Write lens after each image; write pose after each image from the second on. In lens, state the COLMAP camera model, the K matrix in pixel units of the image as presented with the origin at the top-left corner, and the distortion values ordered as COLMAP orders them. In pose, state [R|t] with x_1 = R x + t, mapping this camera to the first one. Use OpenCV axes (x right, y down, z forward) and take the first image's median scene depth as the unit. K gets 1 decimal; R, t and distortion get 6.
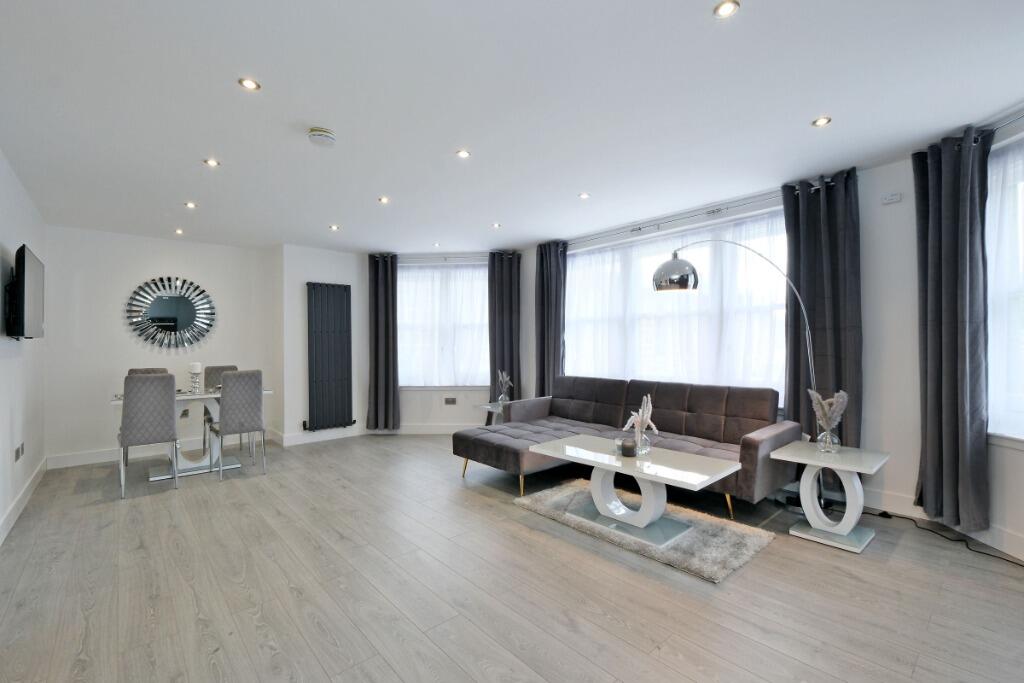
lens RADIAL K [[449.6, 0, 512.0], [0, 449.6, 341.5], [0, 0, 1]] dist [-0.010526, 0.000102]
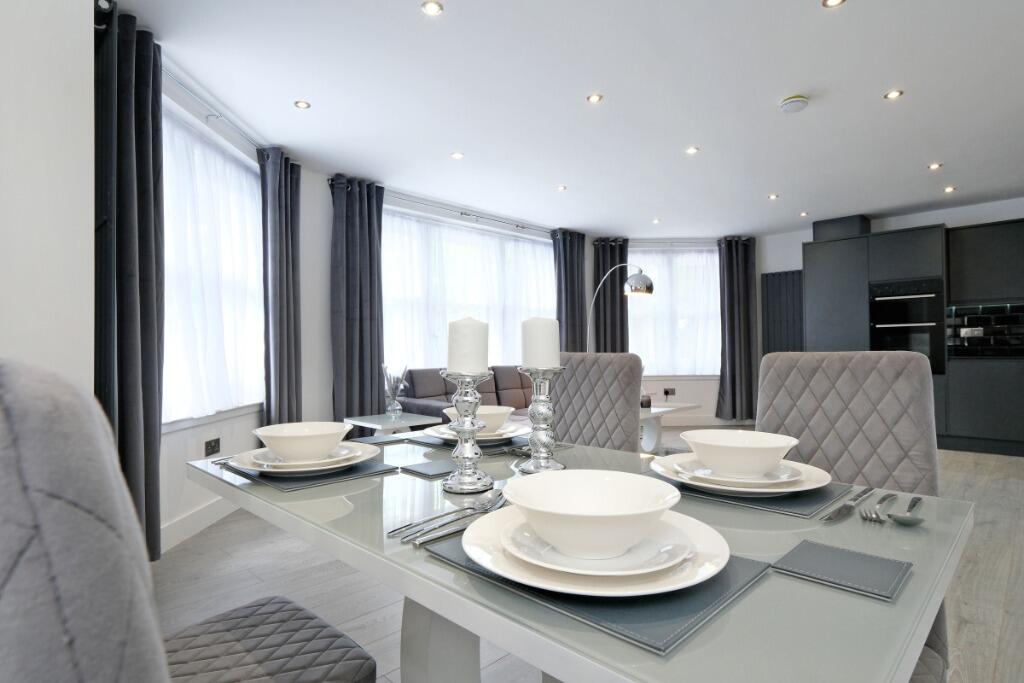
lens RADIAL K [[540.2, 0, 512.0], [0, 540.2, 341.5], [0, 0, 1]] dist [-0.005856, -0.001728]
pose [[-0.066326, 0.027494, 0.997419, -0.902304], [0.001075, 0.999622, -0.027483, 0.061605], [-0.997797, -0.000751, -0.066331, 0.980321]]
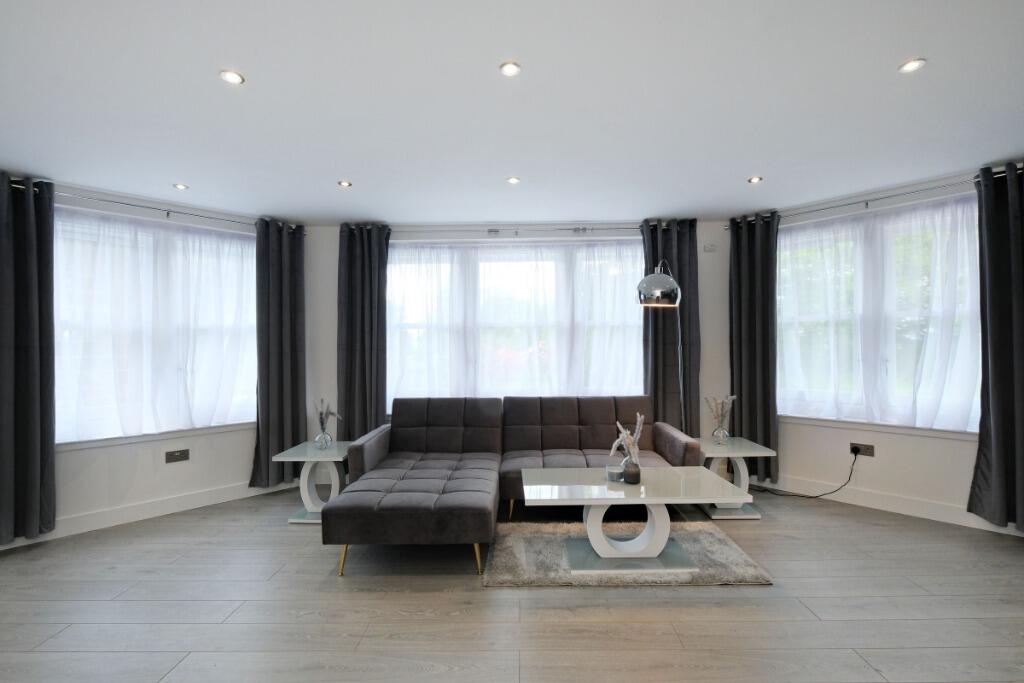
lens RADIAL K [[449.6, 0, 512.0], [0, 449.6, 341.5], [0, 0, 1]] dist [-0.010526, 0.000102]
pose [[0.665346, 0.012647, 0.746428, -0.377202], [0.000348, 0.999851, -0.017251, -0.009439], [-0.746535, 0.011737, 0.665243, 0.371543]]
